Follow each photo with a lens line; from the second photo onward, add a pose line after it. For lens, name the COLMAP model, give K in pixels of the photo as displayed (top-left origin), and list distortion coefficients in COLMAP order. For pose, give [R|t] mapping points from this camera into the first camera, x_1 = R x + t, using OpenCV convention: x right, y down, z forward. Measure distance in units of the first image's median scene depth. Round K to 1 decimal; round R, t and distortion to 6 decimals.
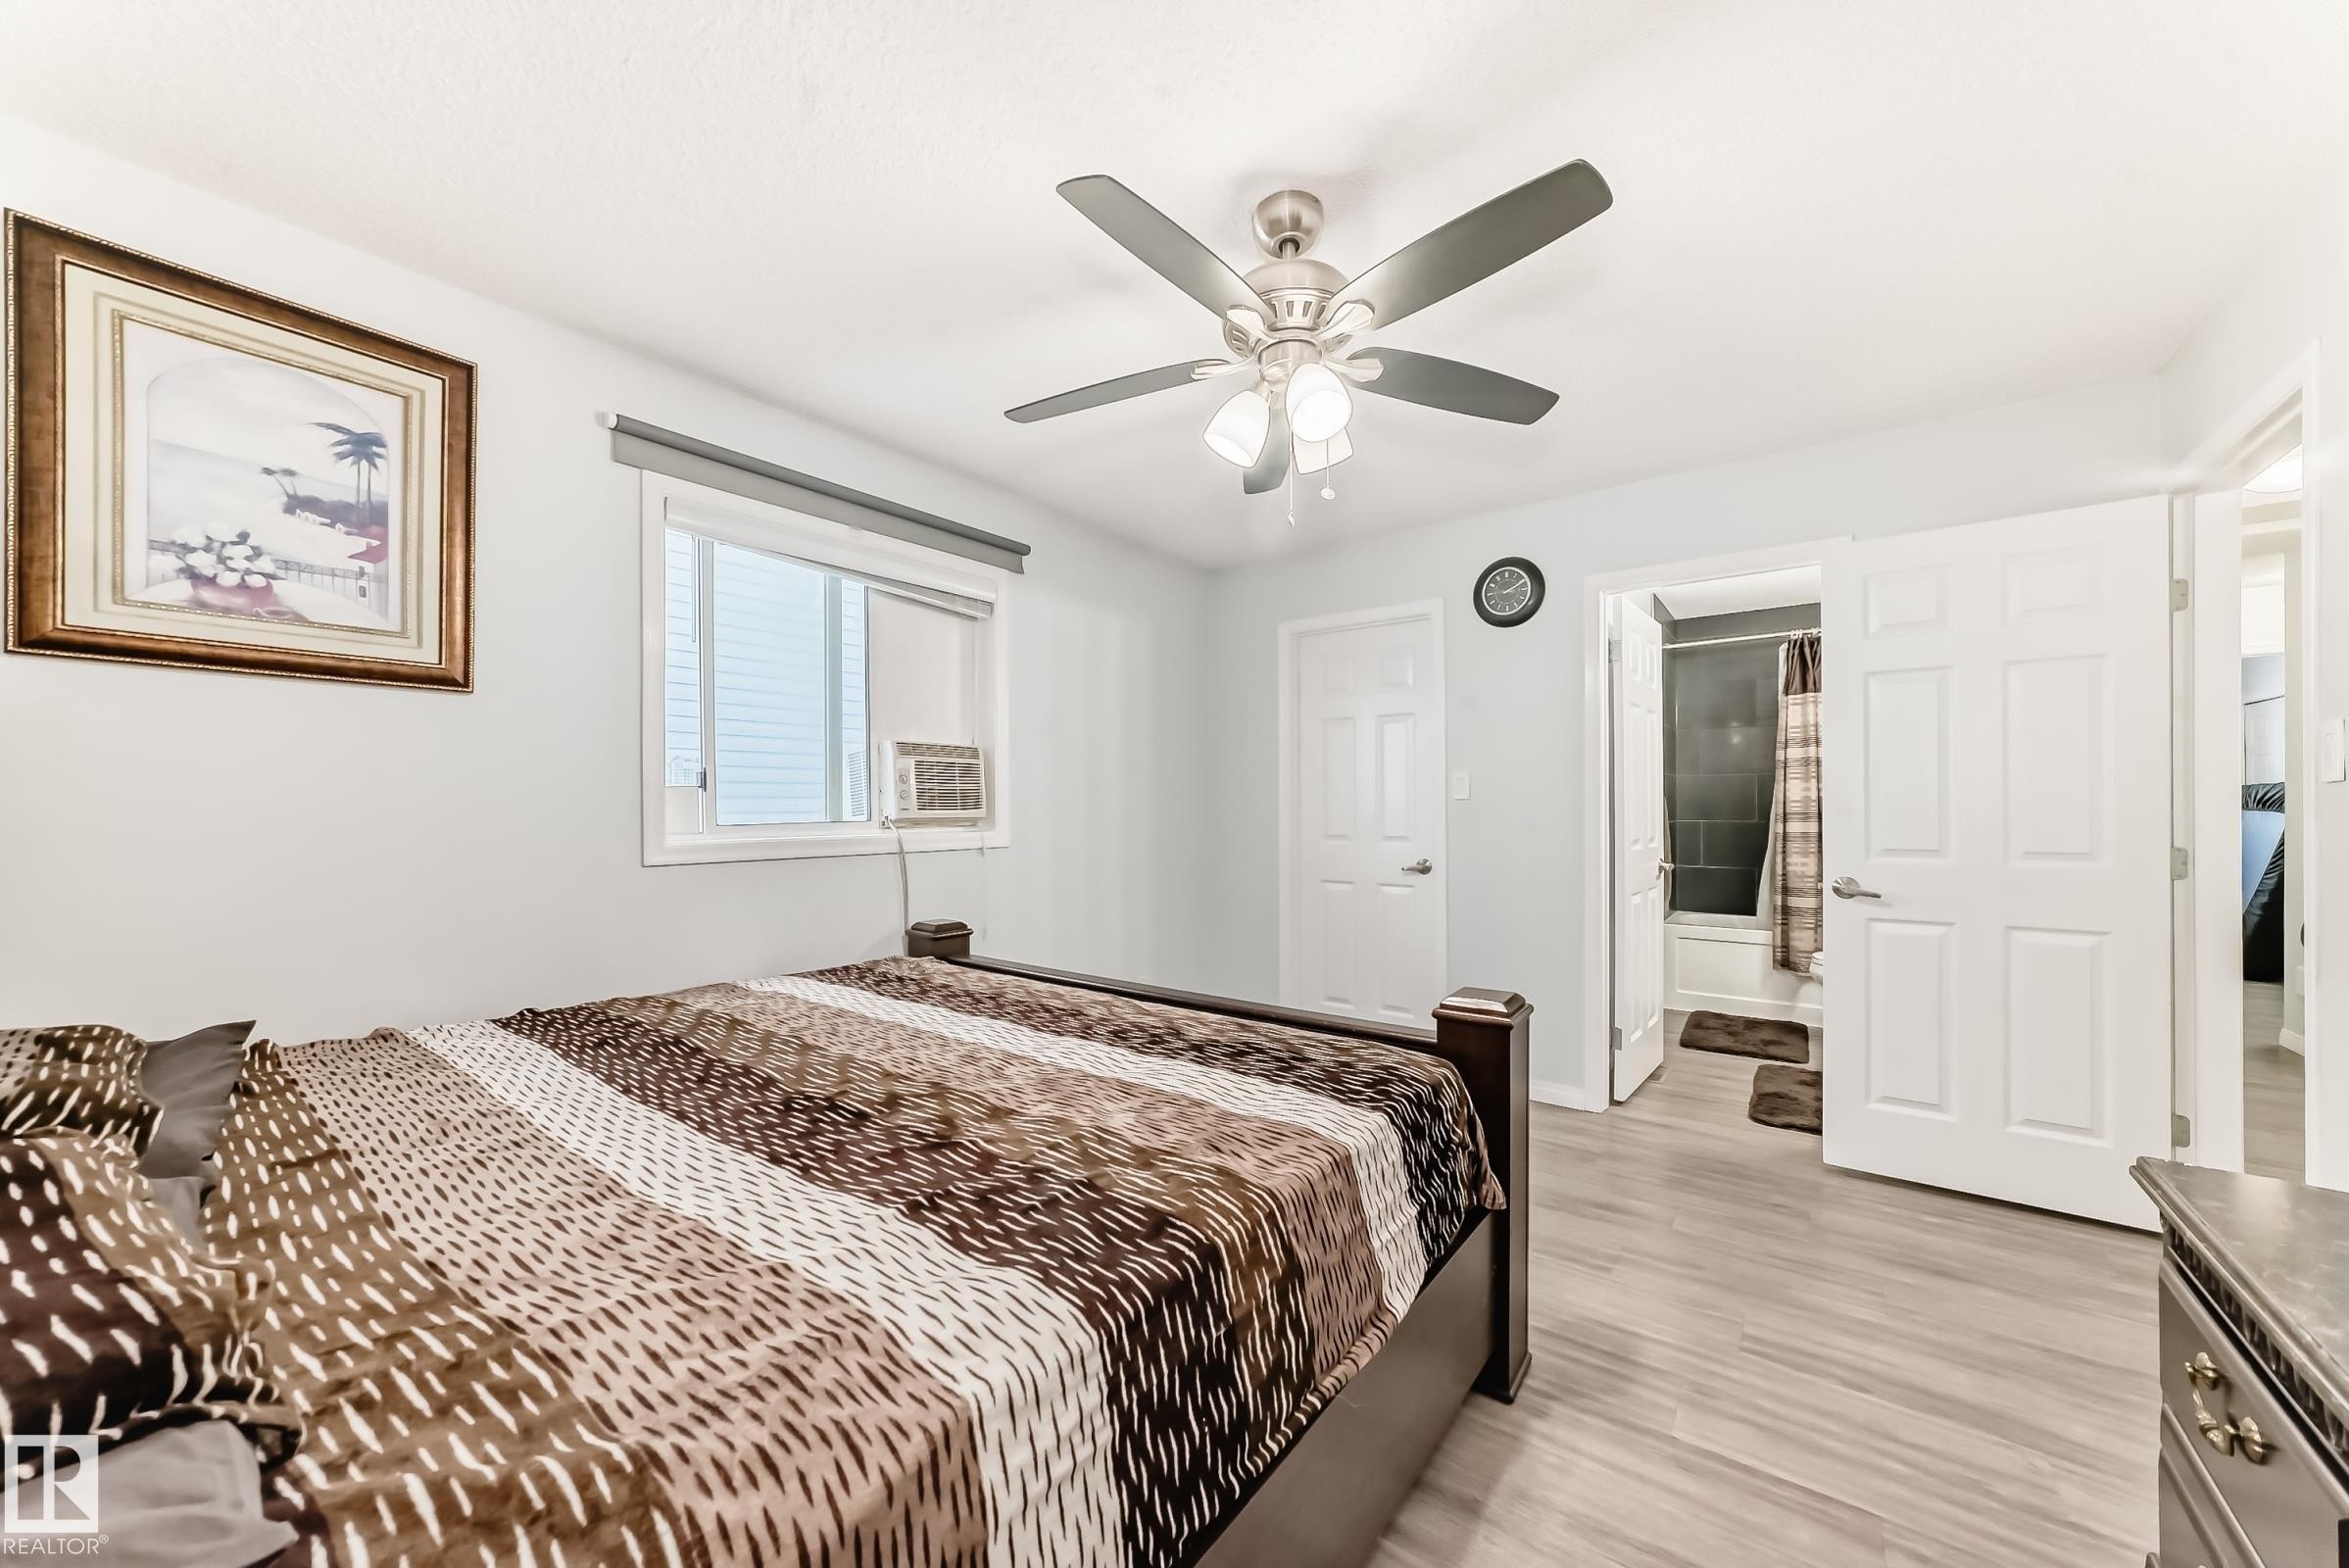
lens RADIAL K [[851.2, 0, 1178.7], [0, 851.2, 811.8], [0, 0, 1]] dist [-0.033668, 0.007931]
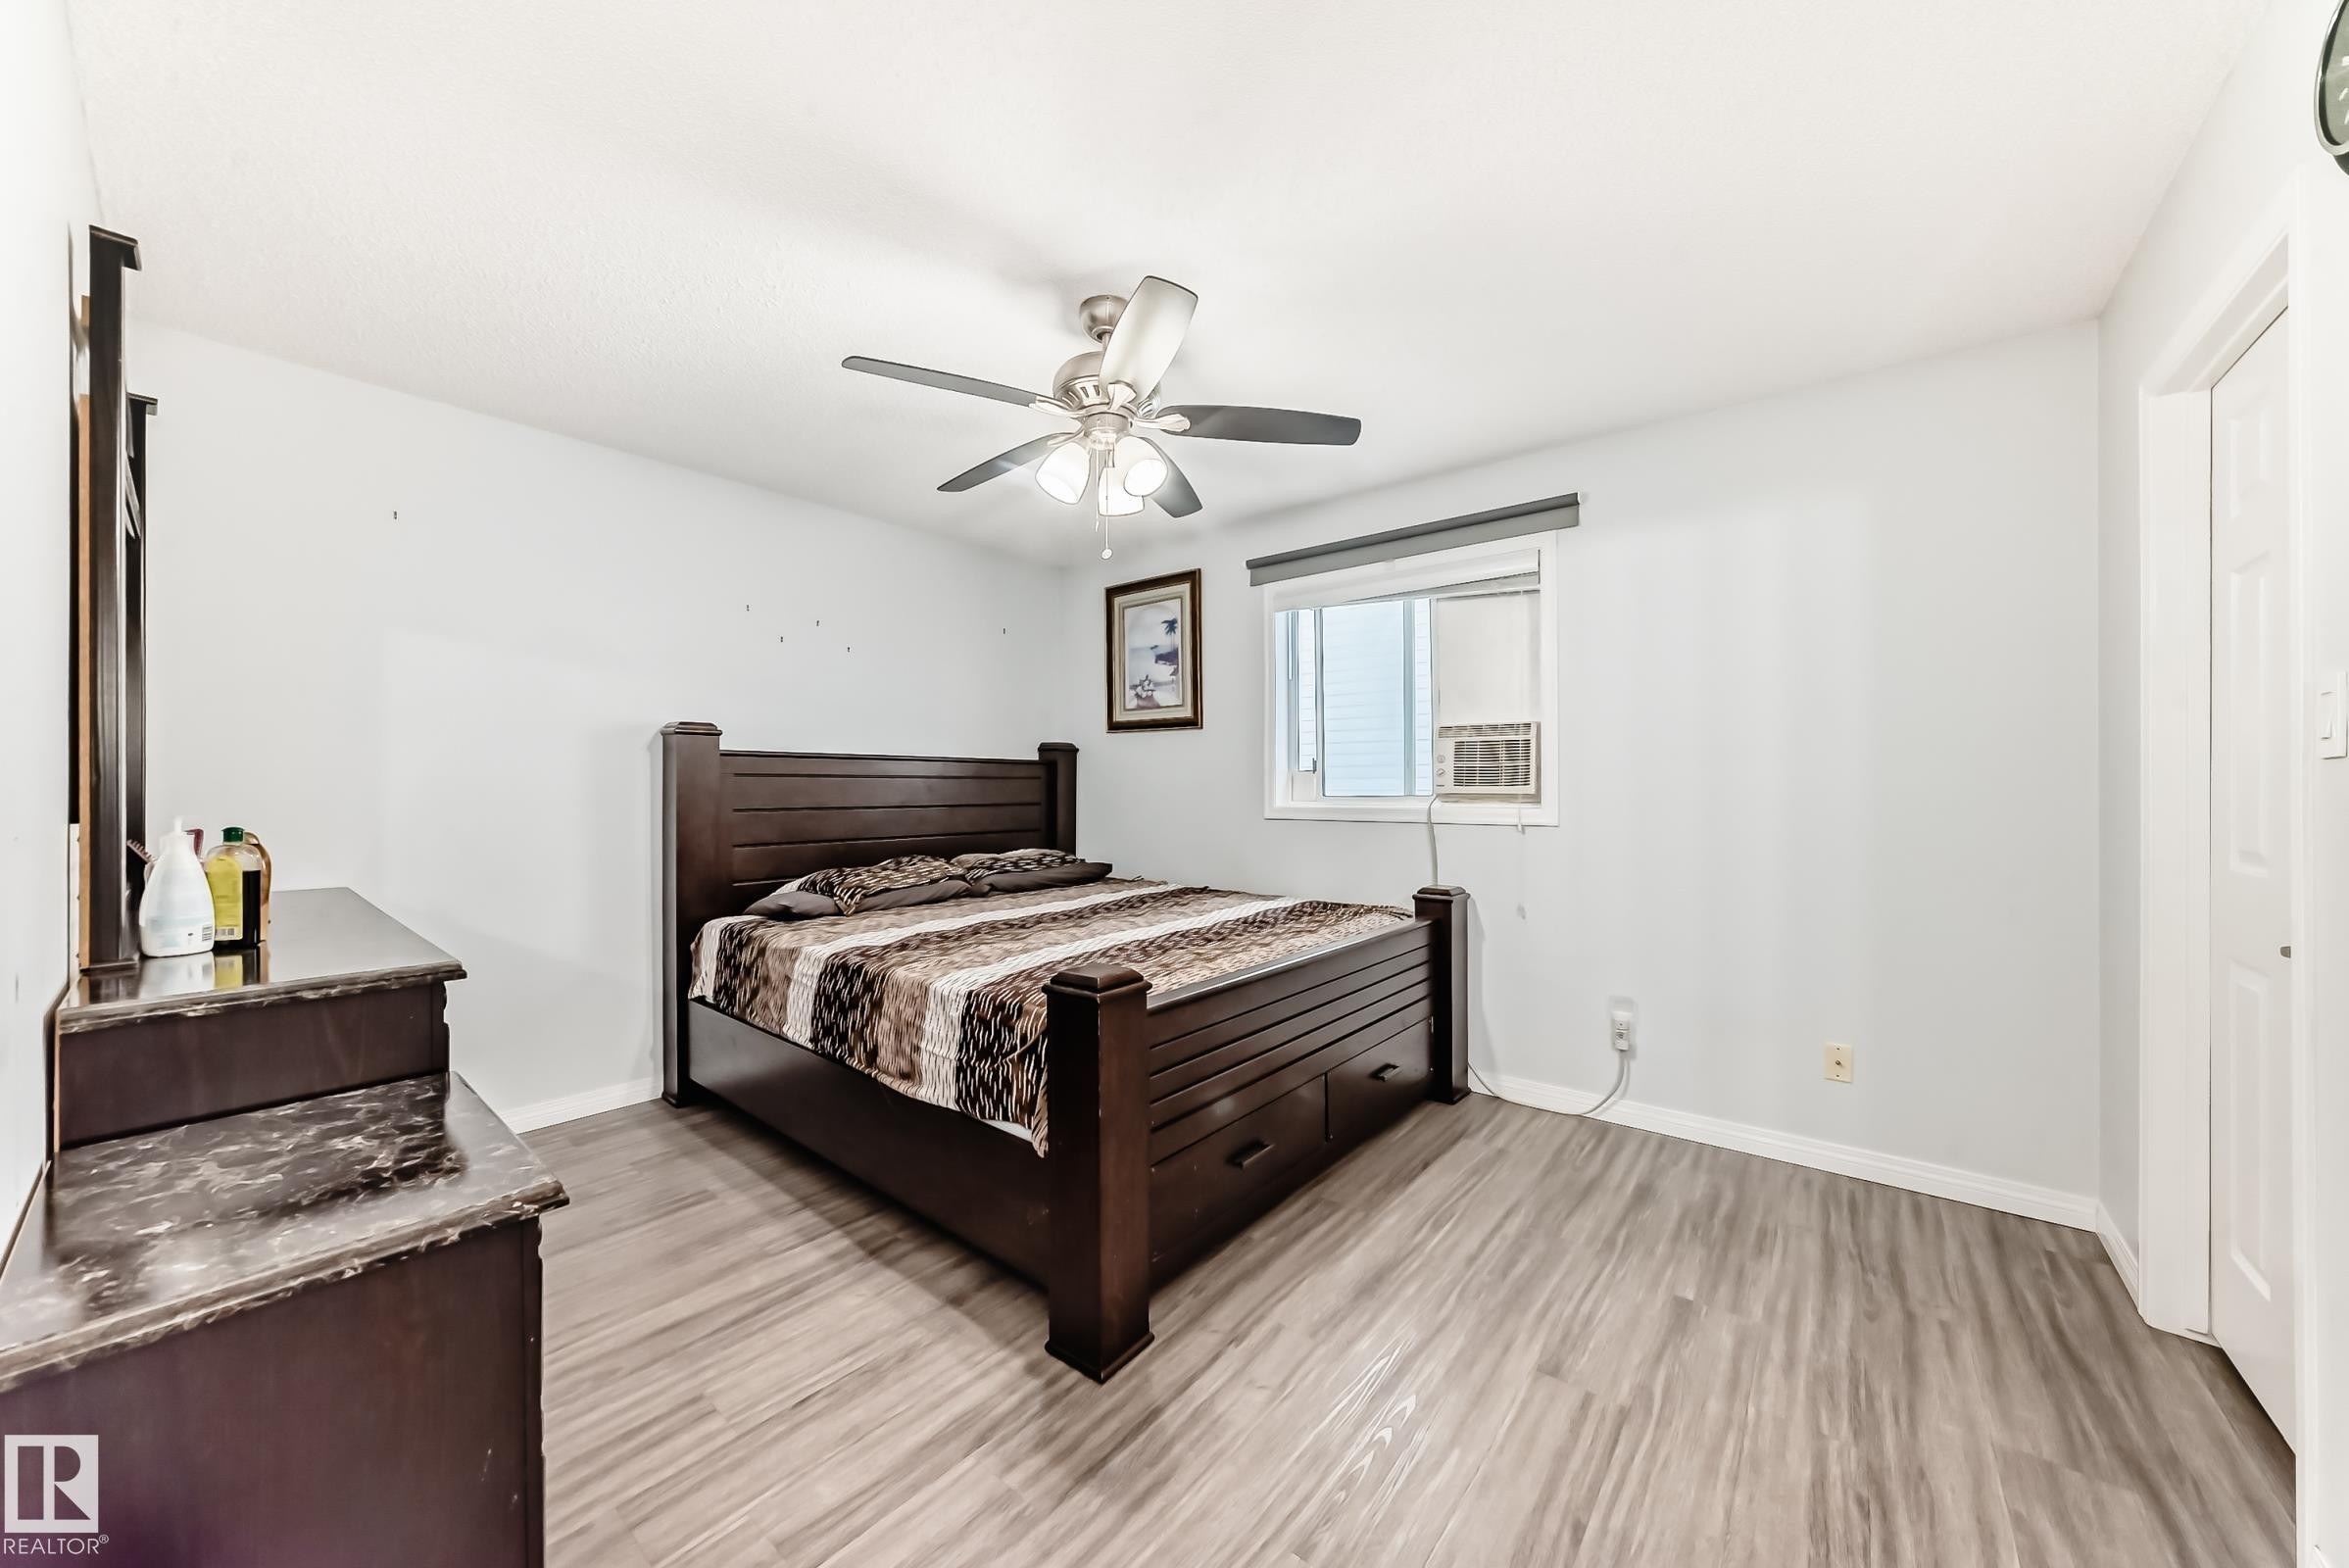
lens RADIAL K [[827.6, 0, 1183.5], [0, 827.6, 804.5], [0, 0, 1]] dist [-0.031017, 0.007144]
pose [[-0.041057, 0.027288, -0.998784, 1.075073], [-0.003341, 0.999618, 0.027448, -0.008582], [0.999151, 0.004463, -0.040950, 0.927227]]
